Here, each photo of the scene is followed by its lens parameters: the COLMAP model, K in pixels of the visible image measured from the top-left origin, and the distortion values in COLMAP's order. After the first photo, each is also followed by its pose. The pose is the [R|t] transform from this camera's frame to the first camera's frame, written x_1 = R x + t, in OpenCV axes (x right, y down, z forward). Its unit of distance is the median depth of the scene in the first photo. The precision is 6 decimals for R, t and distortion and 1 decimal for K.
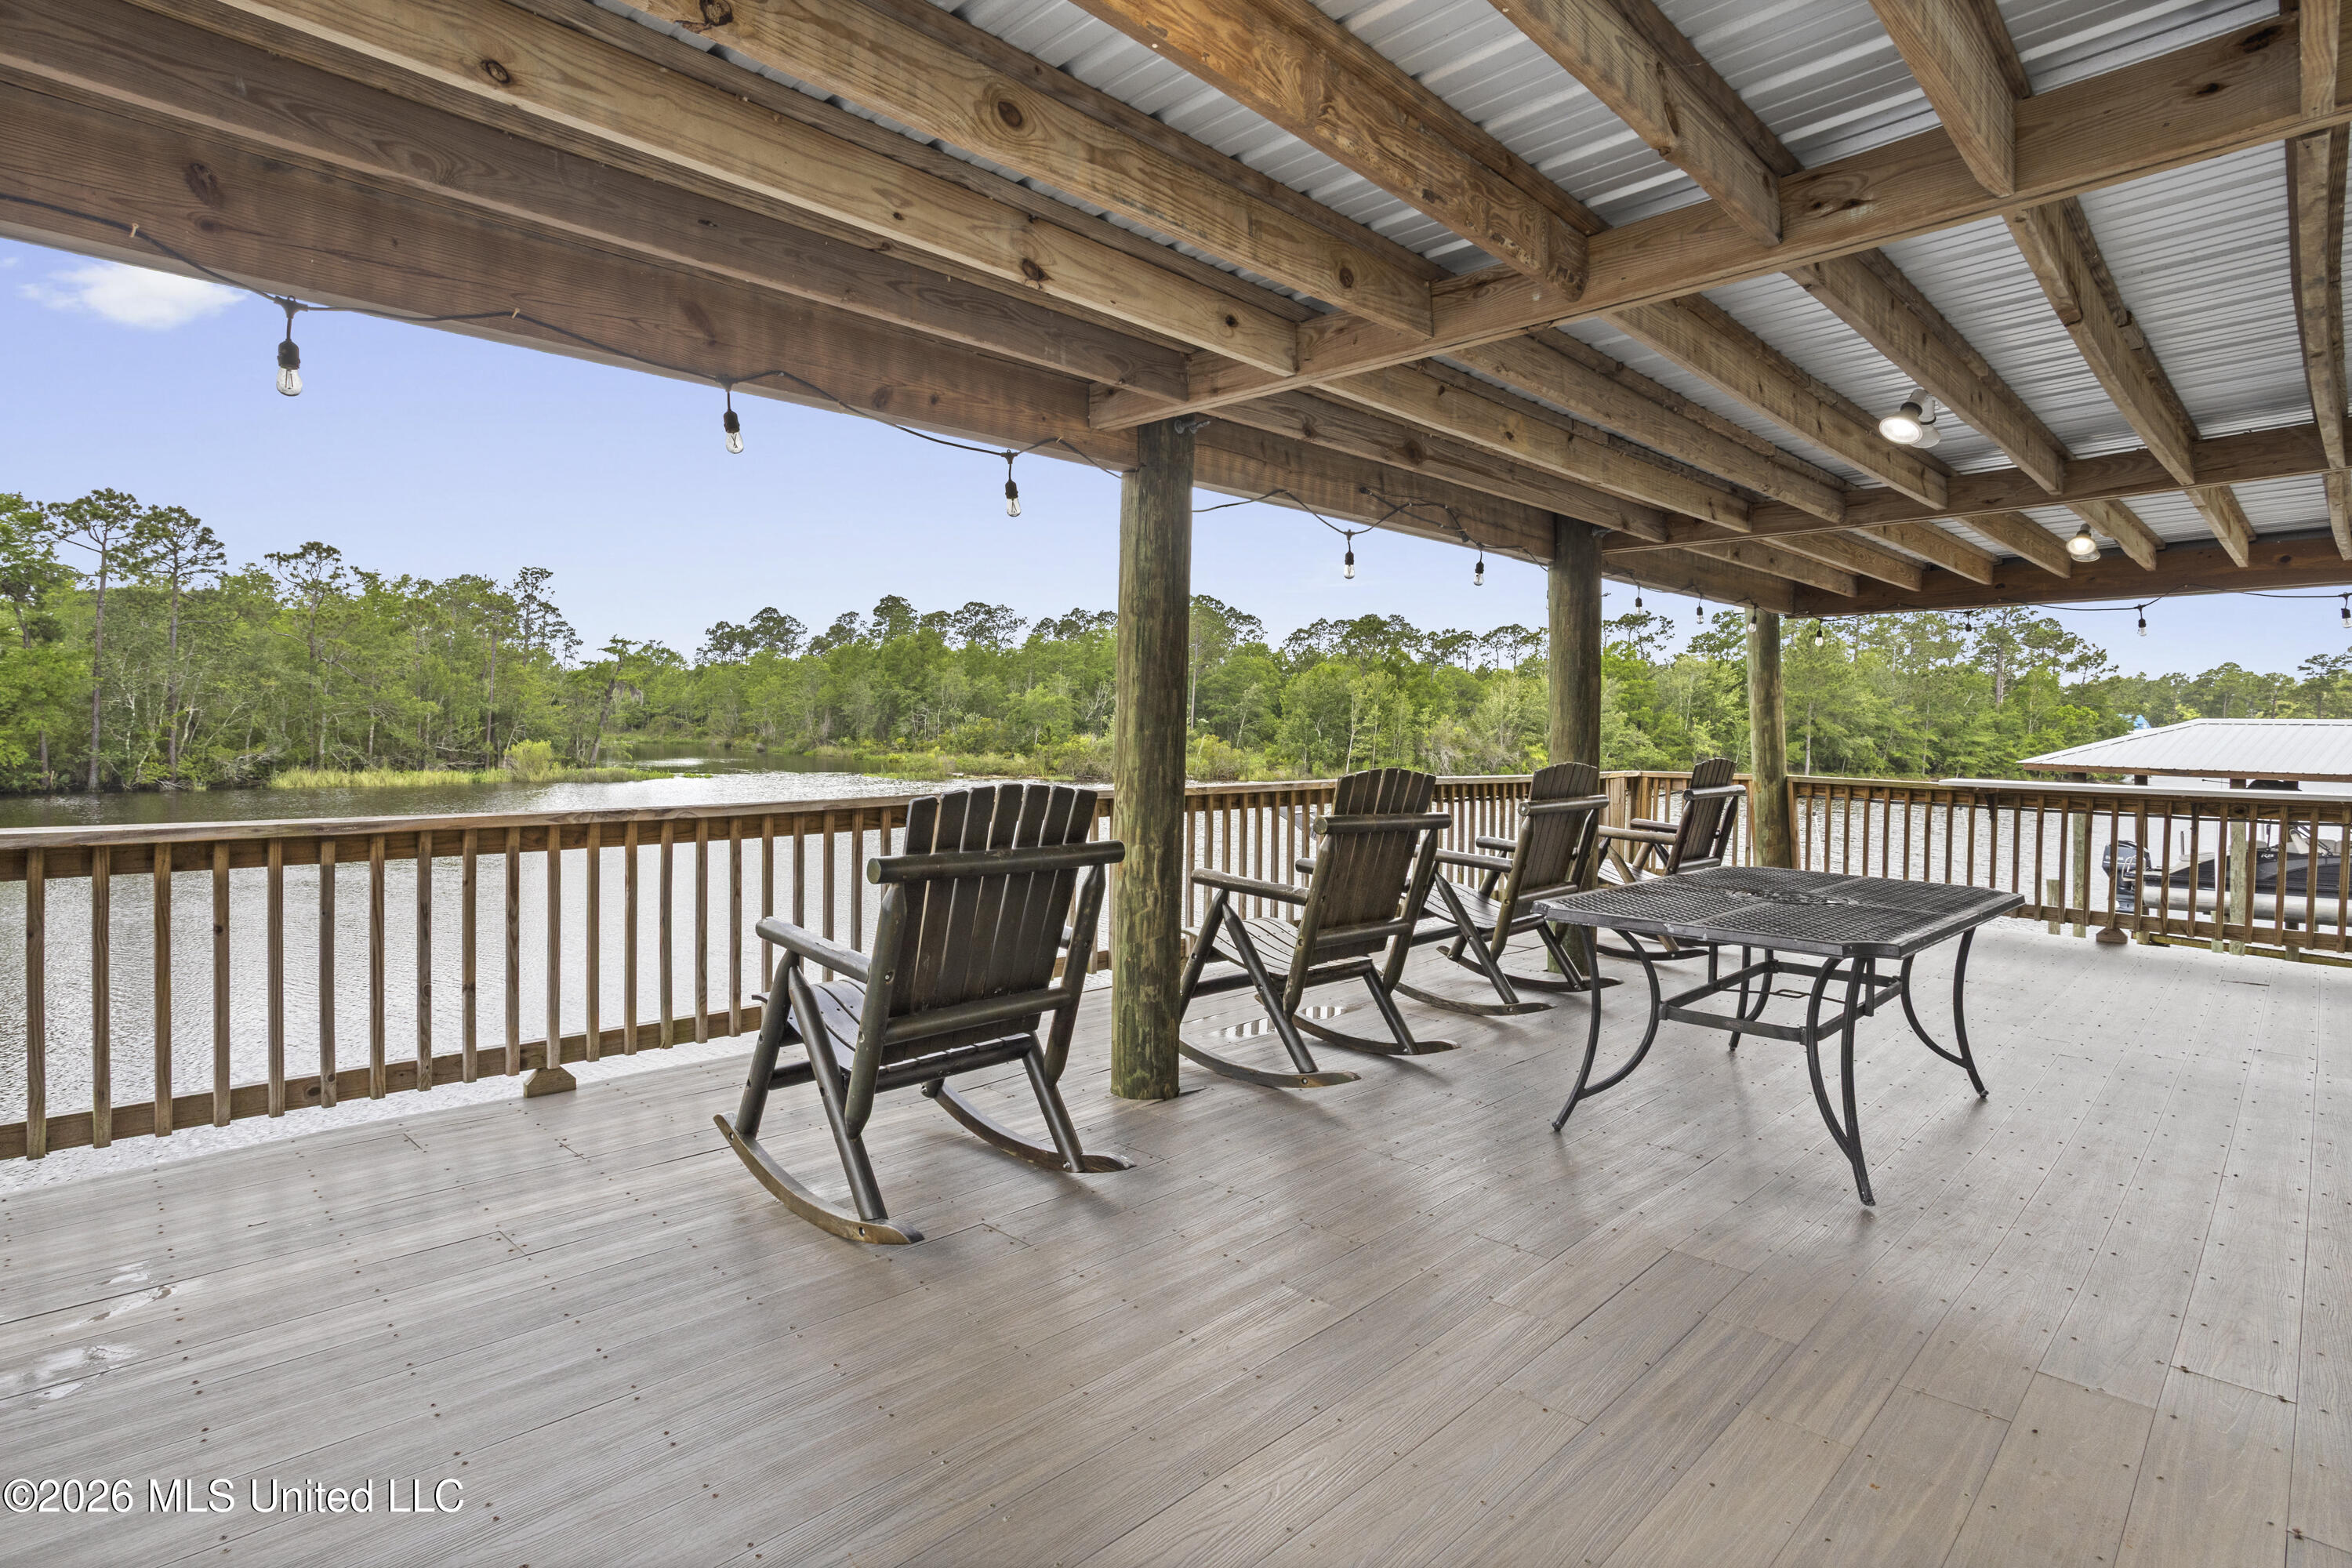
lens RADIAL K [[1217.6, 0, 1165.4], [0, 1217.6, 769.1], [0, 0, 1]] dist [0.002793, 0.001934]
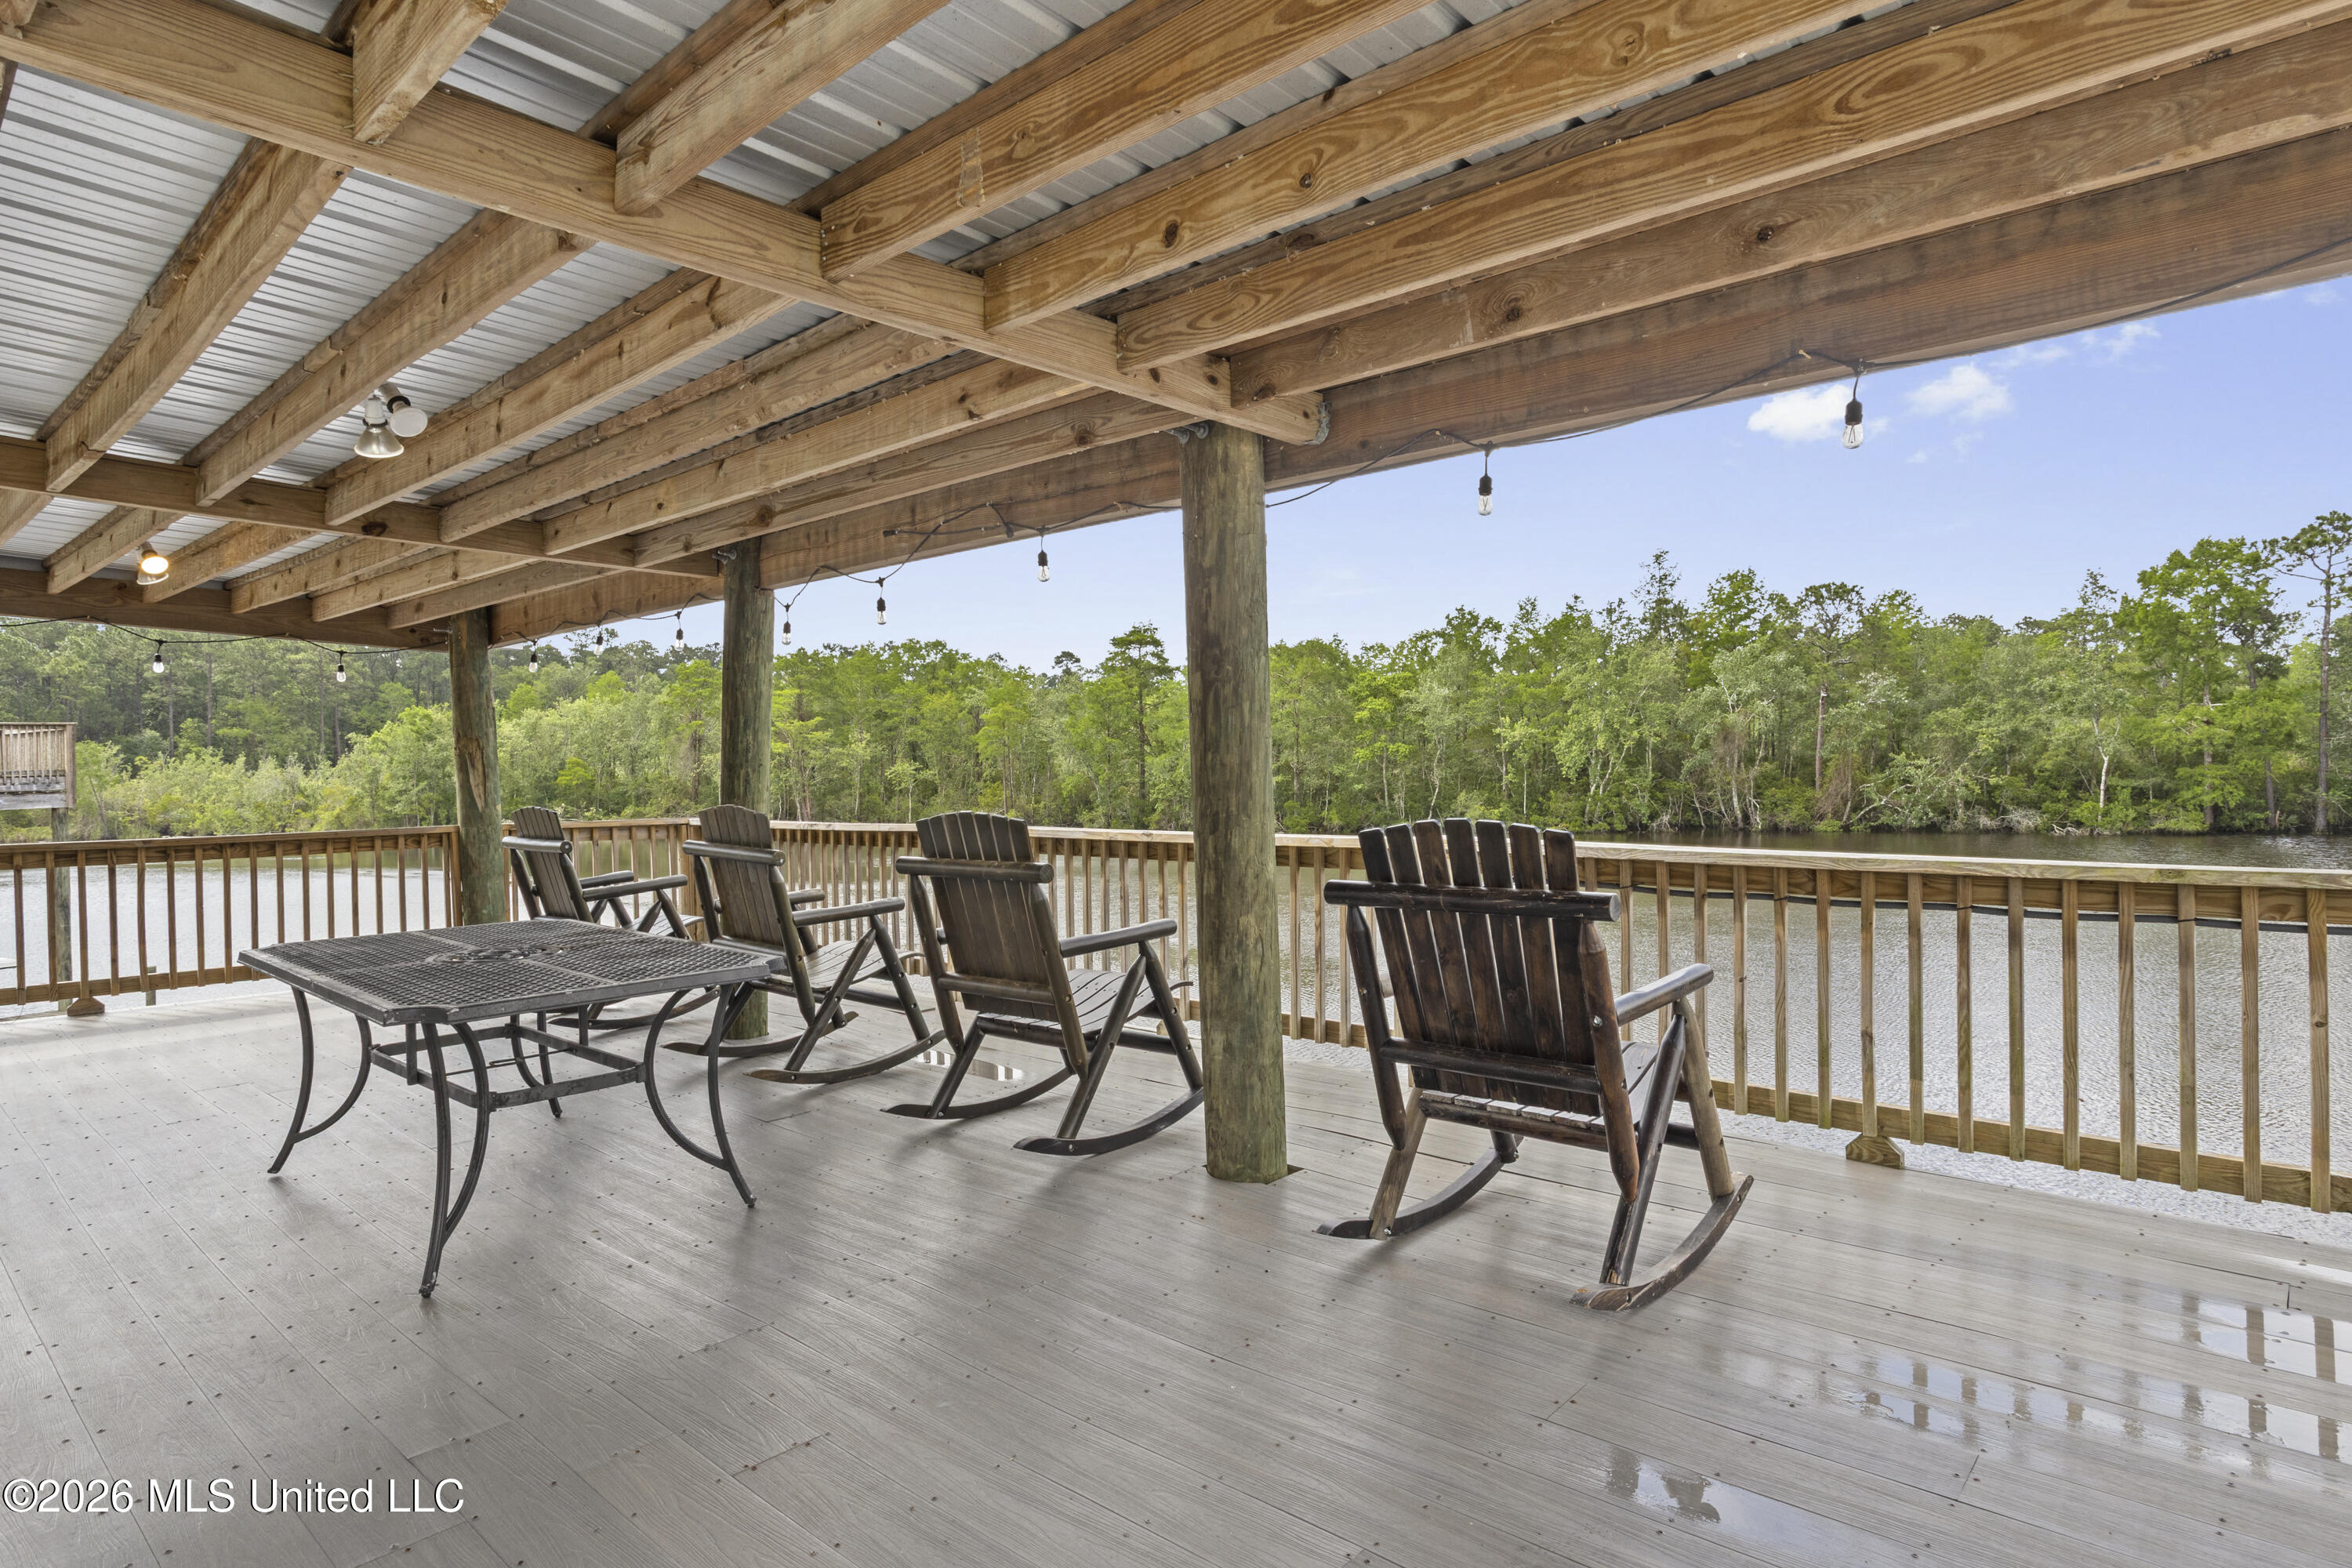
lens RADIAL K [[1307.0, 0, 1213.1], [0, 1307.0, 783.0], [0, 0, 1]] dist [0.013161, -0.002413]
pose [[0.027543, 0.002043, -0.999619, 0.458154], [-0.023363, 0.999726, 0.001400, -0.010802], [0.999348, 0.023316, 0.027583, 0.455105]]
